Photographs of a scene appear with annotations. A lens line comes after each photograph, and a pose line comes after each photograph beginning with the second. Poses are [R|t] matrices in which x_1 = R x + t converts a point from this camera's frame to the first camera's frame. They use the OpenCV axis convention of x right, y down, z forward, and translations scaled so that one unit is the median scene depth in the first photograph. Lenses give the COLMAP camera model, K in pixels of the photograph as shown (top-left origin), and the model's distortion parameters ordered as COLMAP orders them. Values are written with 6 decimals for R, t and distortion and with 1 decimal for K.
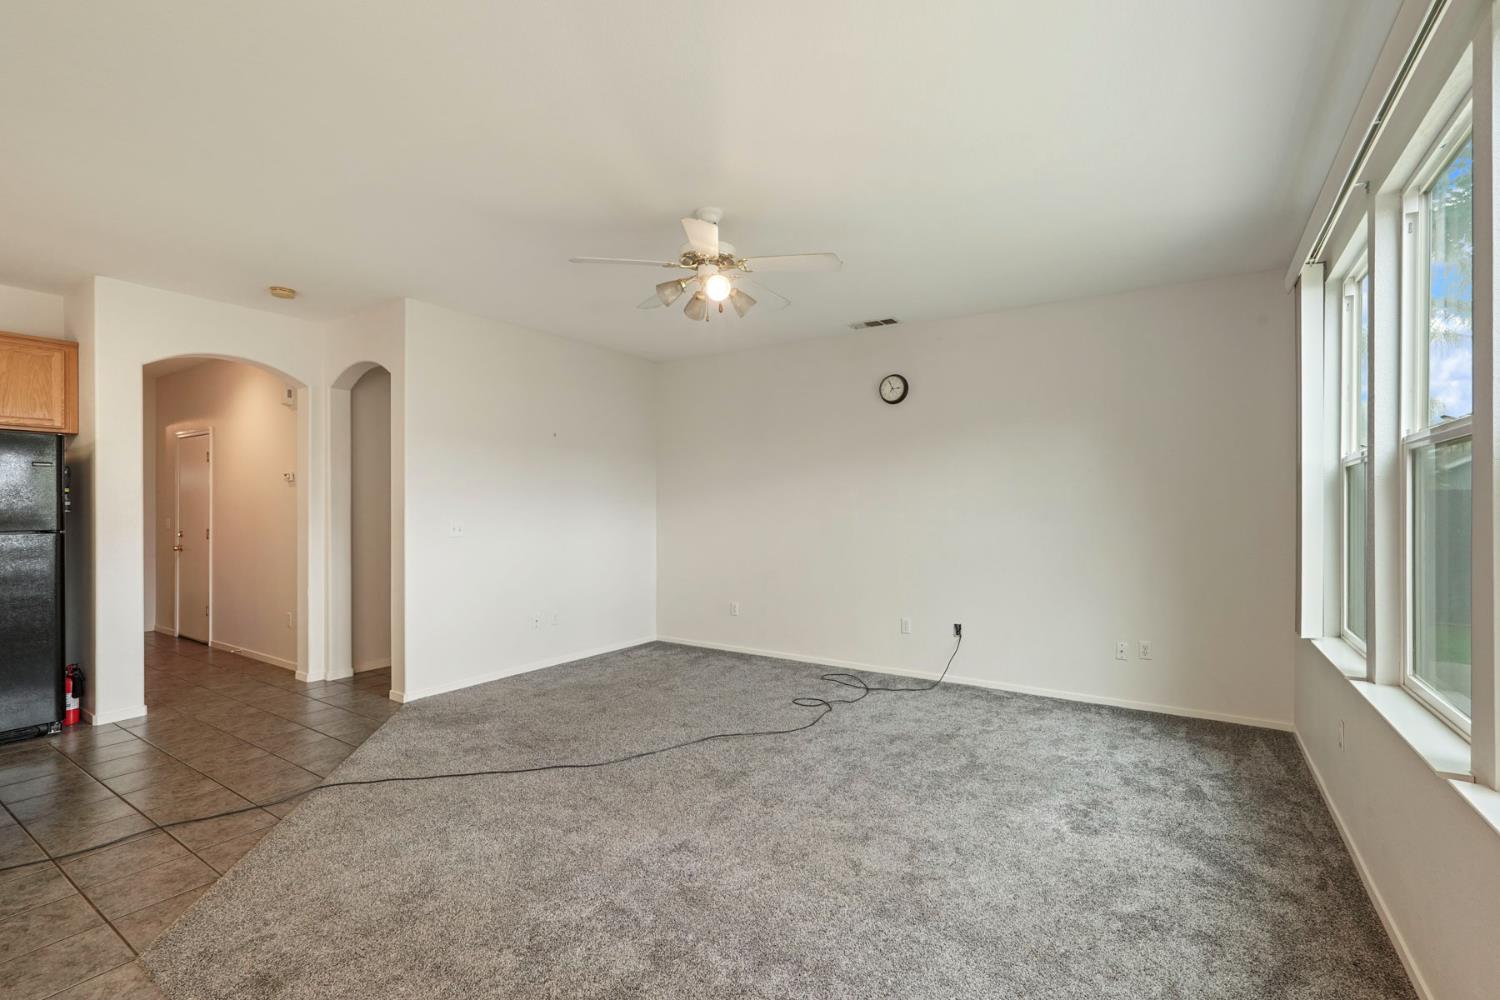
lens RADIAL K [[669.8, 0, 759.0], [0, 669.8, 511.3], [0, 0, 1]] dist [-0.001278, 0.000234]
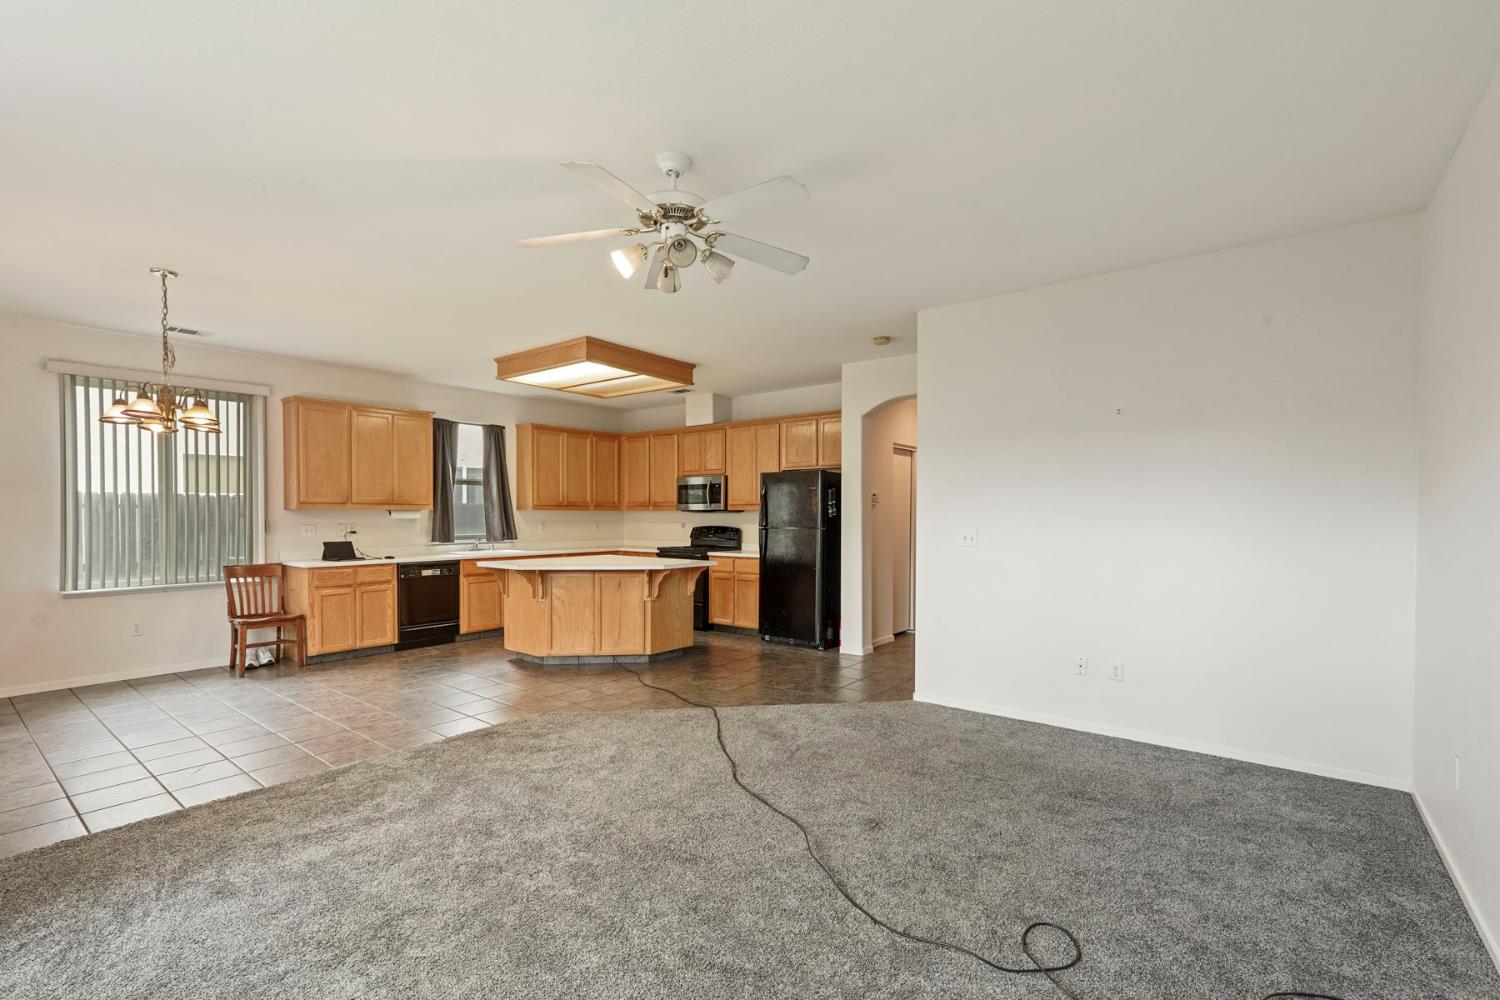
lens RADIAL K [[689.0, 0, 770.7], [0, 689.0, 530.6], [0, 0, 1]] dist [-0.004270, 0.001974]
pose [[-0.073758, 0.028071, -0.996881, 0.610176], [-0.014502, 0.999468, 0.029217, -0.009157], [0.997171, 0.016612, -0.073312, 0.929845]]
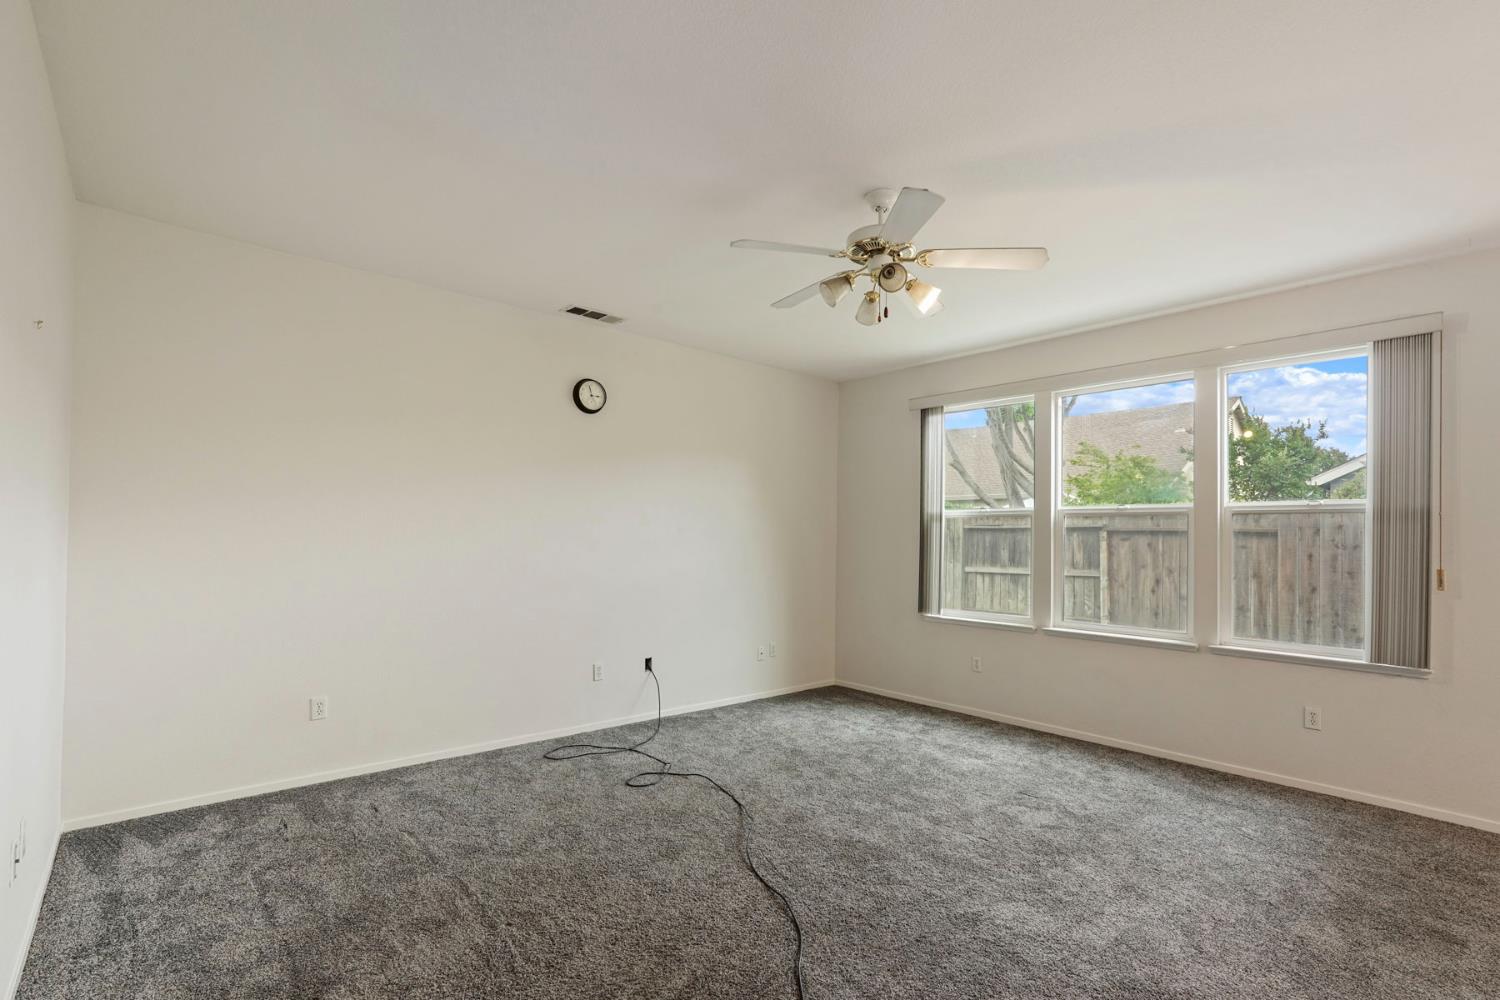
lens RADIAL K [[689.0, 0, 770.7], [0, 689.0, 530.6], [0, 0, 1]] dist [-0.004270, 0.001974]
pose [[0.252704, 0.016022, 0.967411, -0.754600], [-0.011609, 0.999841, -0.013527, -0.002218], [-0.967474, -0.007812, 0.252850, 0.719109]]
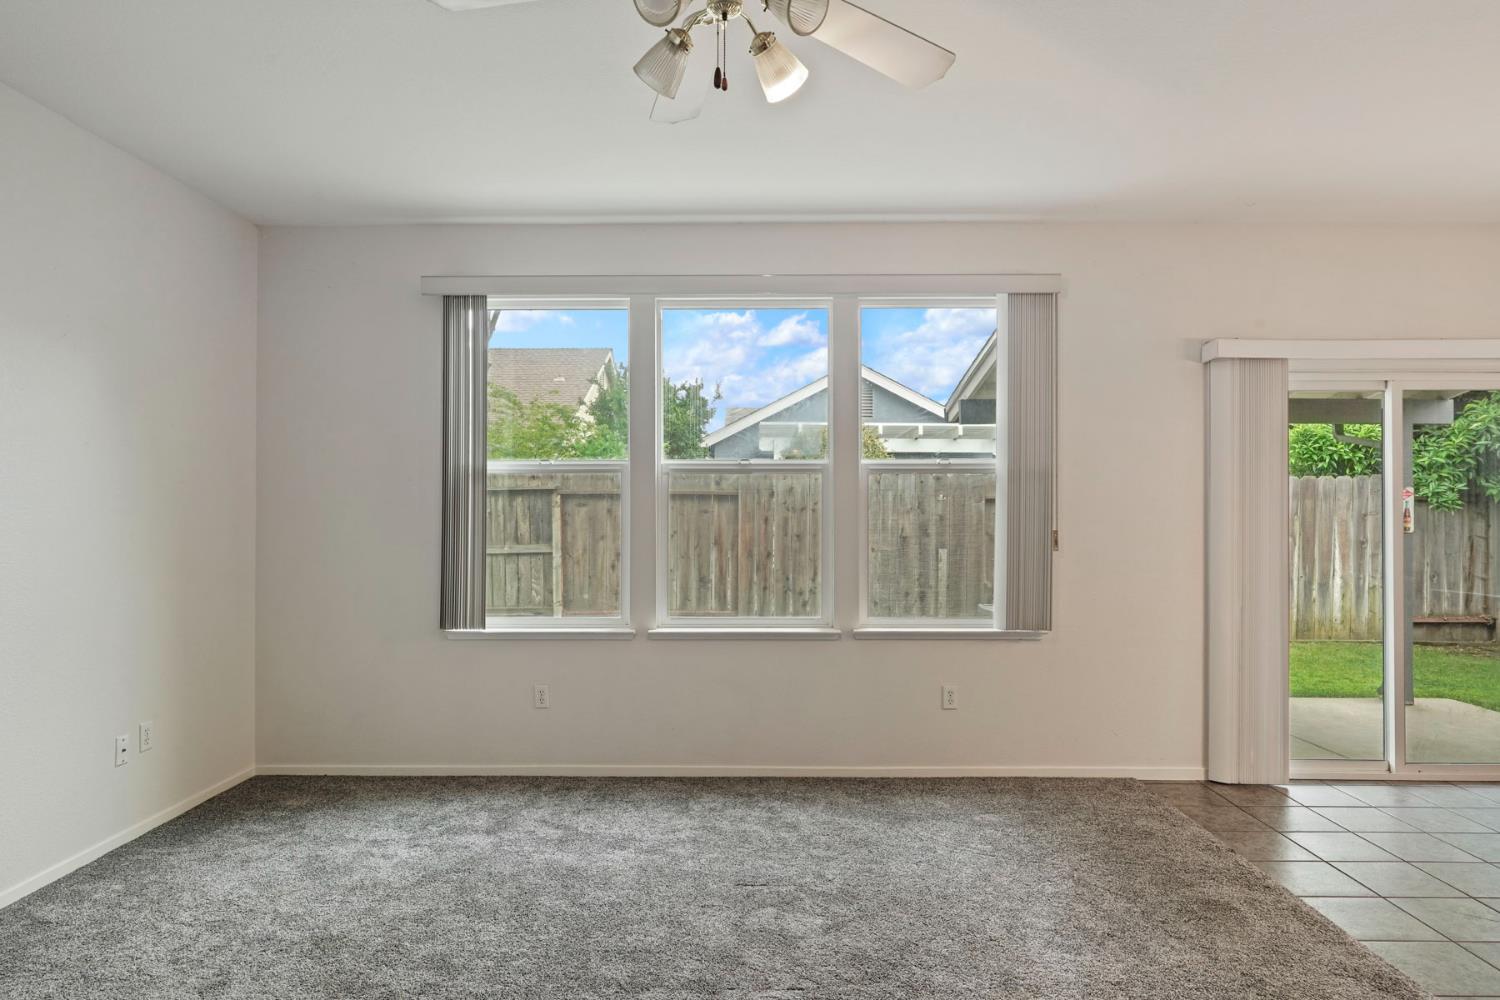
lens RADIAL K [[868.2, 0, 750.0], [0, 868.2, 500.0], [0, 0, 1]] dist [-0.002030, 0.001476]
pose [[-0.530215, 0.011832, 0.847781, -0.452088], [0.005808, 0.999930, -0.010323, -0.003611], [-0.847843, -0.000549, -0.530246, 1.017064]]
